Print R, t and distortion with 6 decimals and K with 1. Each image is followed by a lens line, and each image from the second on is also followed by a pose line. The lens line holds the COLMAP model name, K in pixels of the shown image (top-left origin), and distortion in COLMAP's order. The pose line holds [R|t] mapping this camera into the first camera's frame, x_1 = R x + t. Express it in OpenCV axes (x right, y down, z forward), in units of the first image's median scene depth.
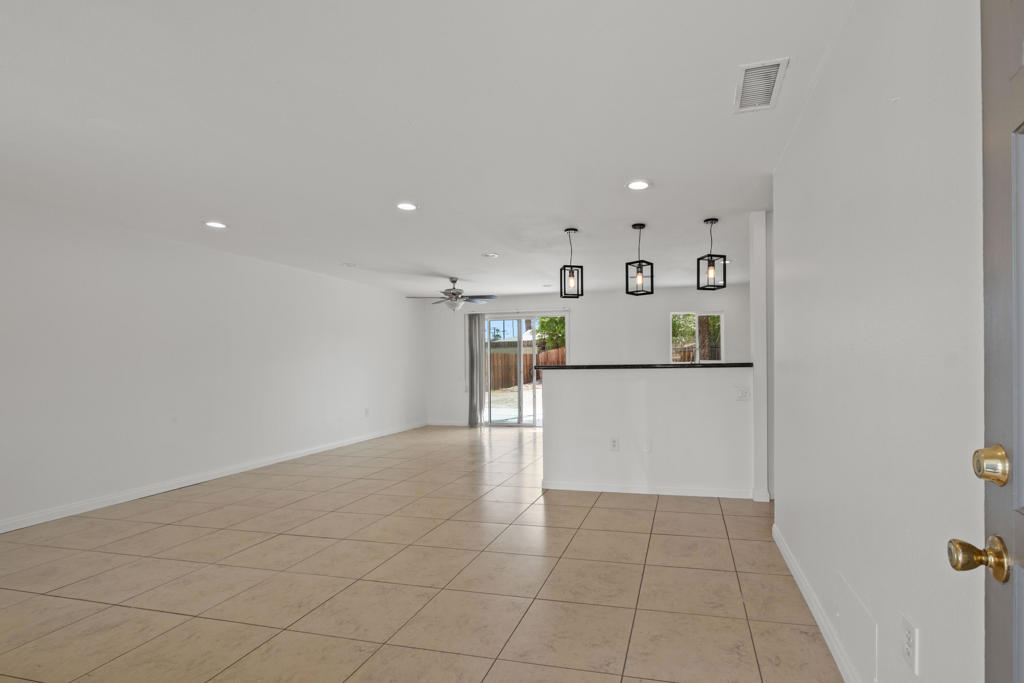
lens RADIAL K [[456.4, 0, 507.8], [0, 456.4, 357.3], [0, 0, 1]] dist [-0.007836, -0.000098]
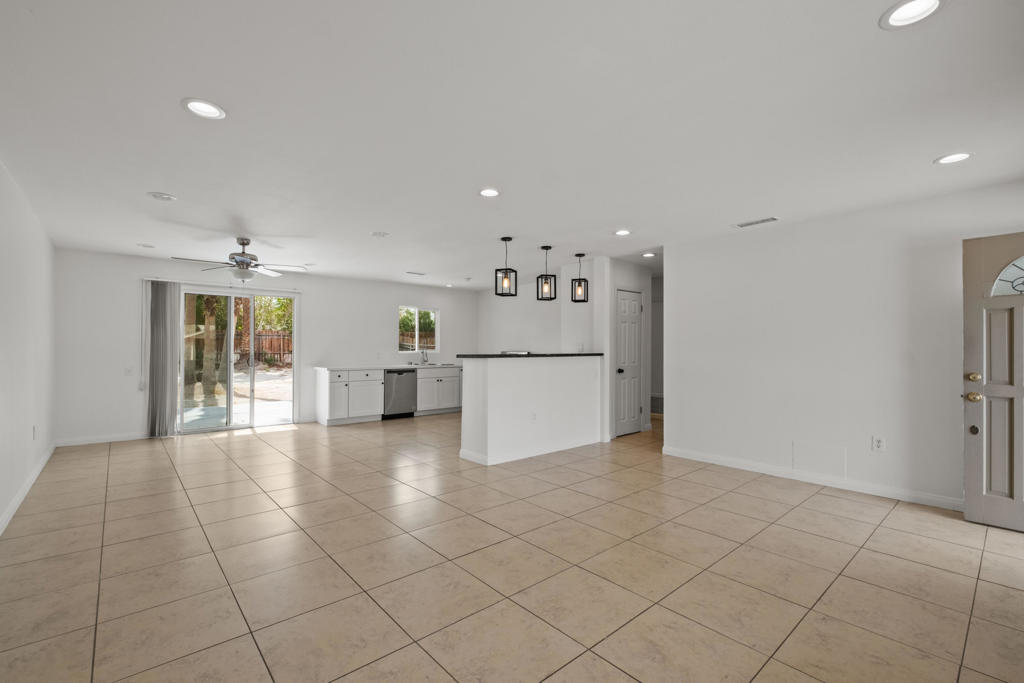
lens RADIAL K [[456.4, 0, 507.8], [0, 456.4, 357.3], [0, 0, 1]] dist [-0.007836, -0.000098]
pose [[0.583202, -0.004120, 0.812317, -0.707846], [-0.018789, 0.999651, 0.018560, 0.002521], [-0.812110, -0.026087, 0.582921, 0.284986]]
